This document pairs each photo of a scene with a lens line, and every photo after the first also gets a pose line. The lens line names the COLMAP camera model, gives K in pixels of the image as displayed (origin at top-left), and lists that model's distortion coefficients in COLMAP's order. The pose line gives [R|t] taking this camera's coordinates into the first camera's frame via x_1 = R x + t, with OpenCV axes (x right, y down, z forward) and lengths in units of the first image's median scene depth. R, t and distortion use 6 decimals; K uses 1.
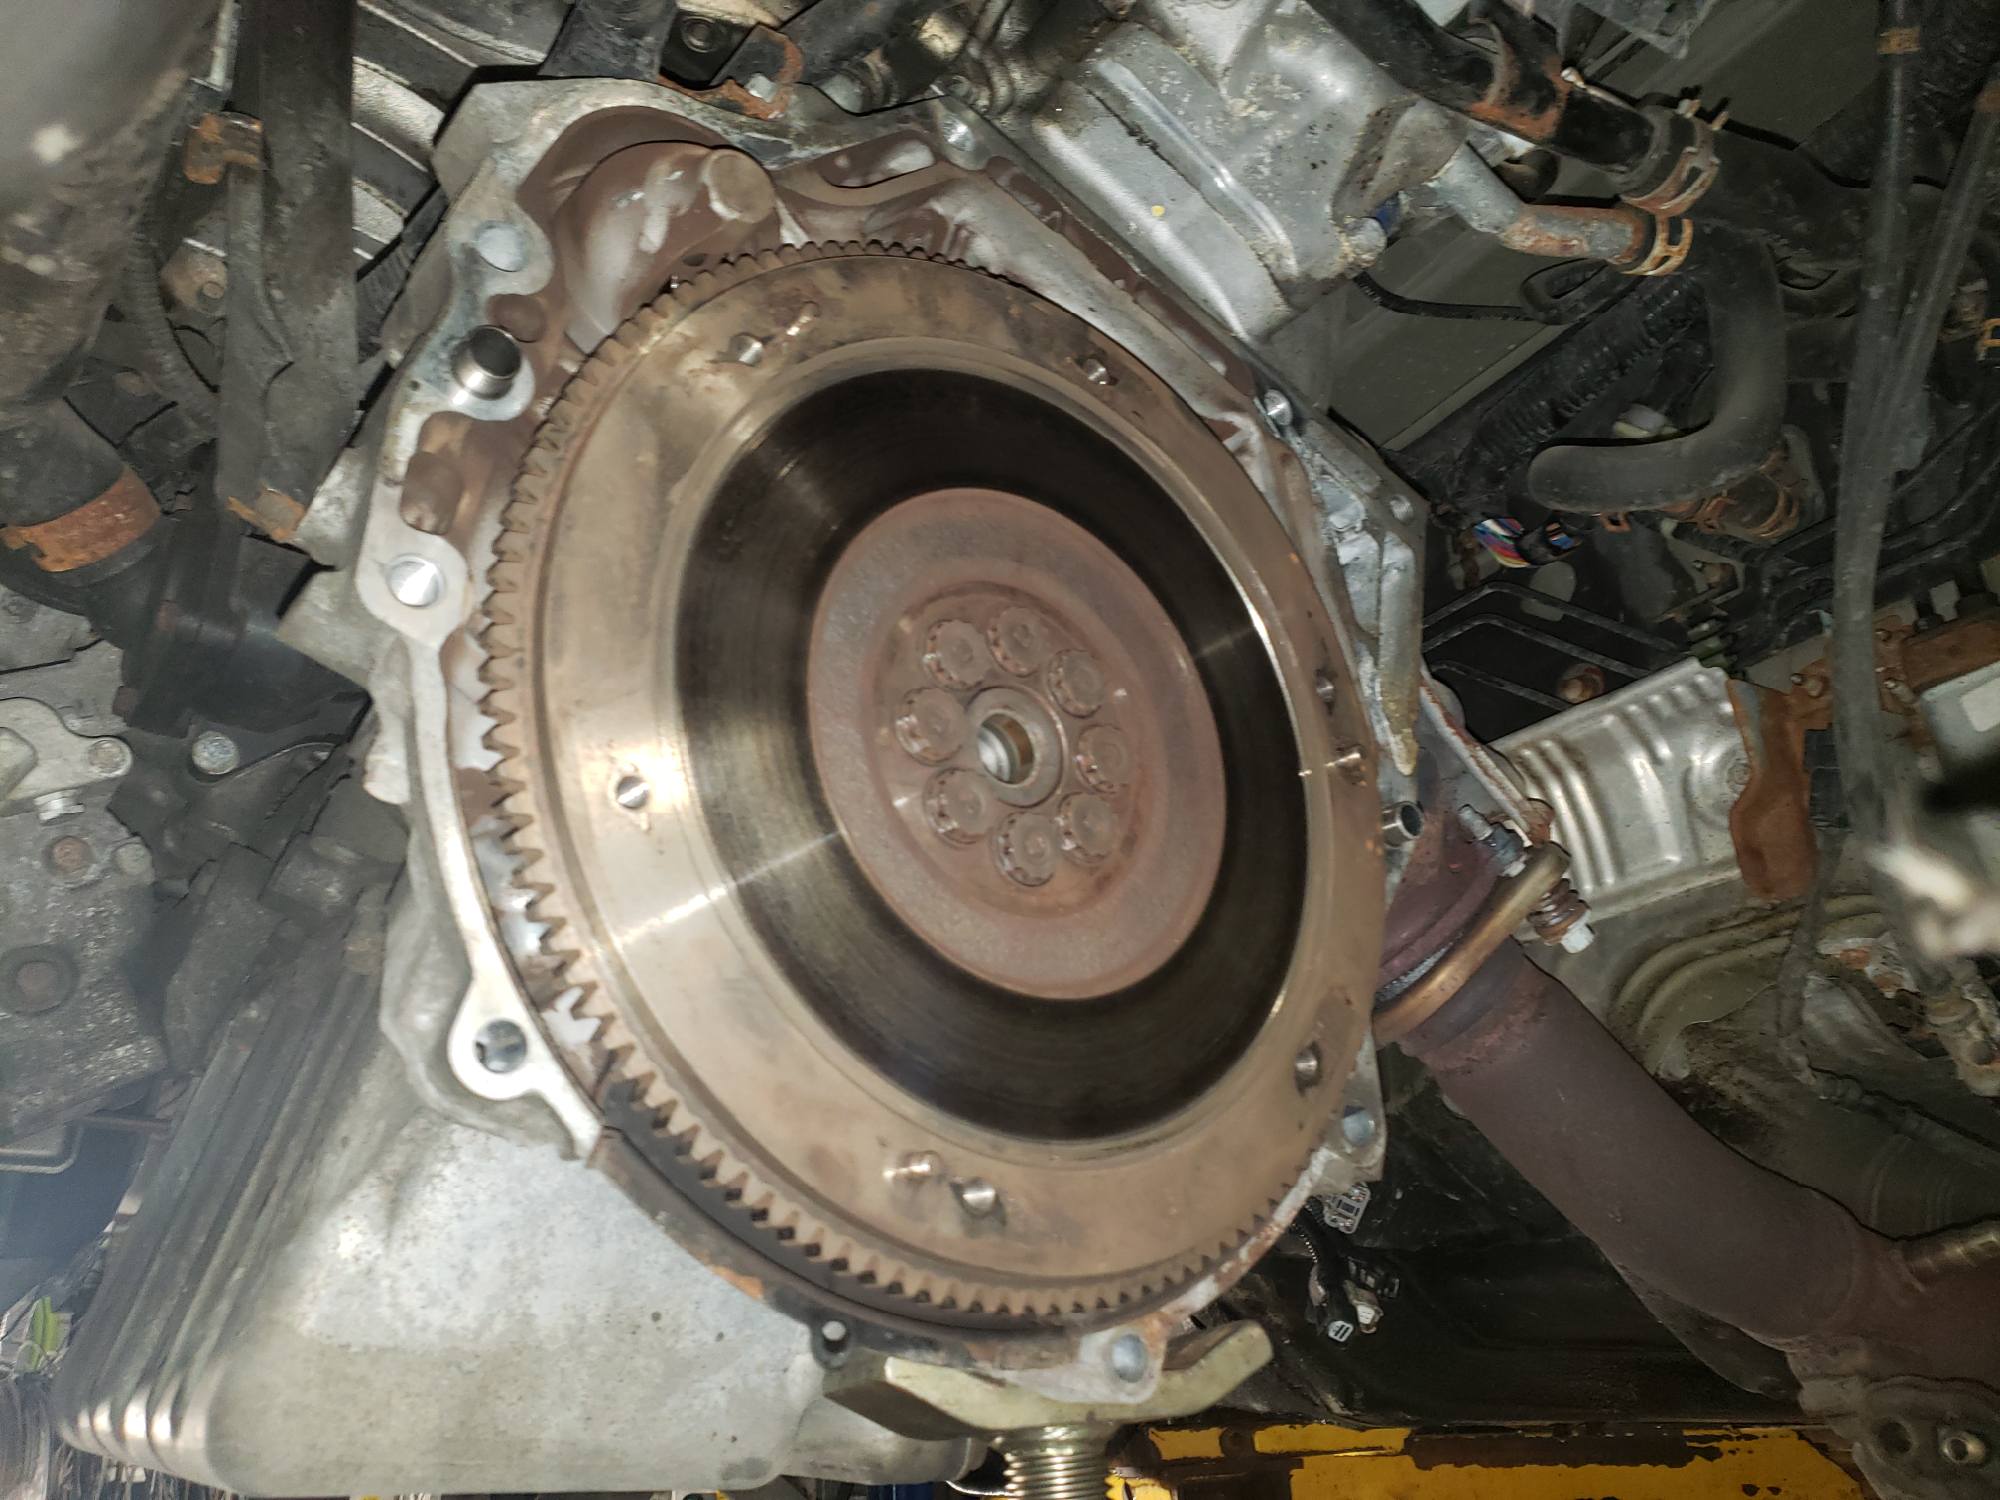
lens RADIAL K [[1534.8, 0, 1002.6], [0, 1534.8, 808.4], [0, 0, 1]] dist [0.008142, 0.006018]
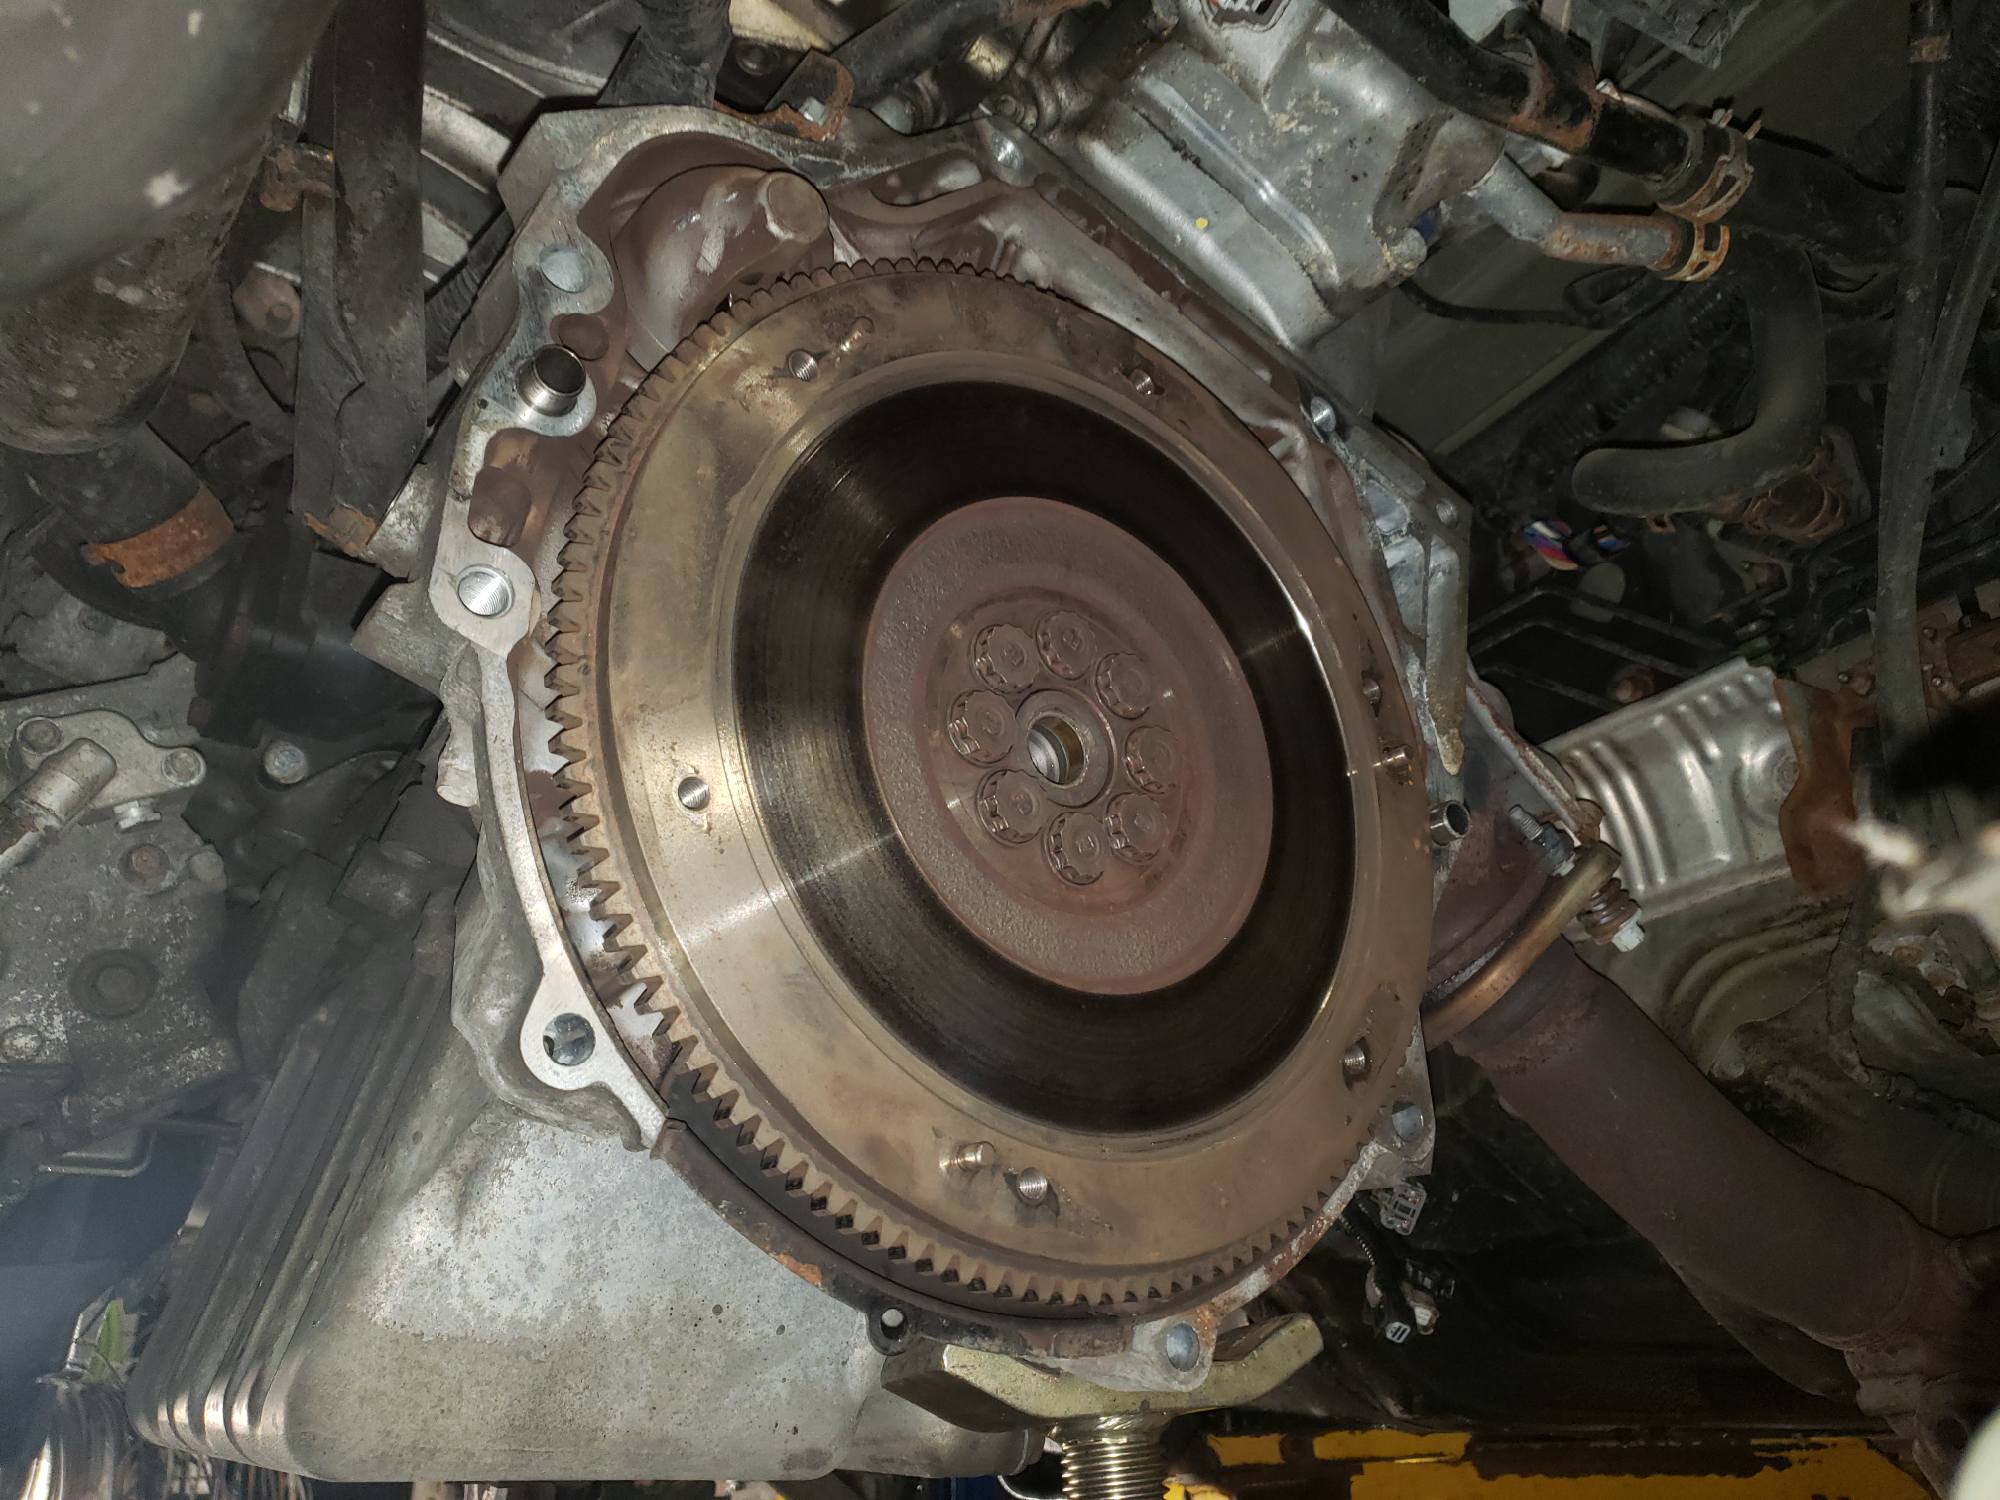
lens RADIAL K [[1539.1, 0, 1035.9], [0, 1539.1, 801.2], [0, 0, 1]] dist [0.001844, 0.005796]
pose [[0.999869, -0.007293, -0.014415, 0.002789], [0.007156, 0.999929, -0.009549, 0.004212], [0.014484, 0.009445, 0.999850, -0.022583]]
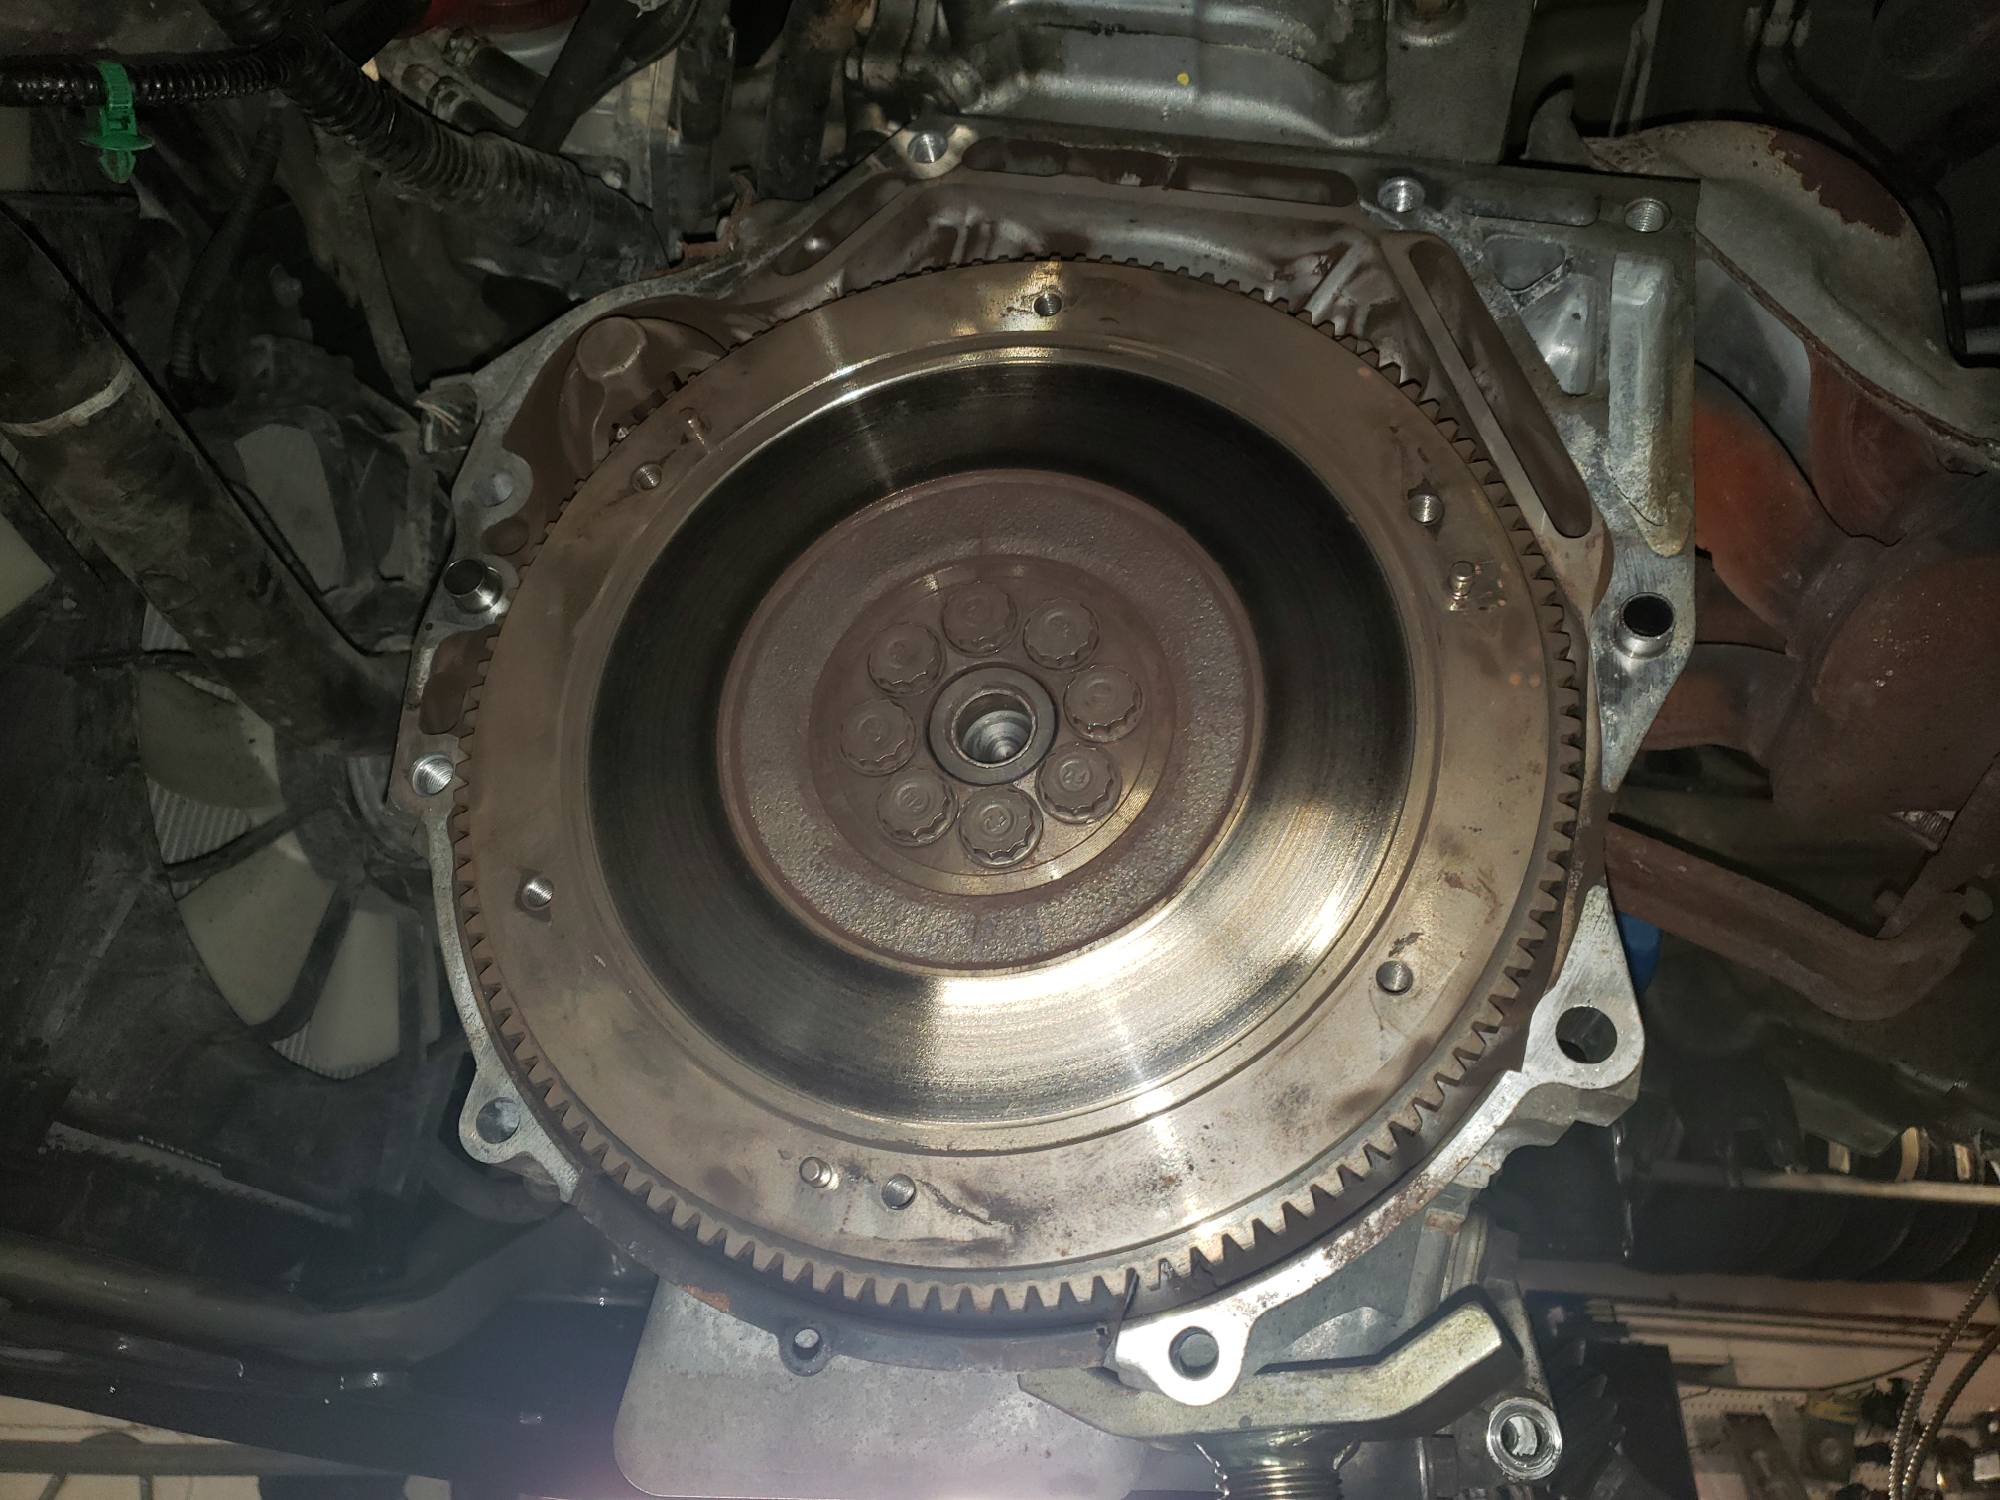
lens RADIAL K [[1549.0, 0, 999.7], [0, 1549.0, 806.5], [0, 0, 1]] dist [-0.008794, -0.001779]
pose [[0.699062, -0.281637, -0.657262, 0.565810], [0.263344, 0.955965, -0.129540, 0.121921], [0.664803, -0.082530, 0.742446, 0.249624]]
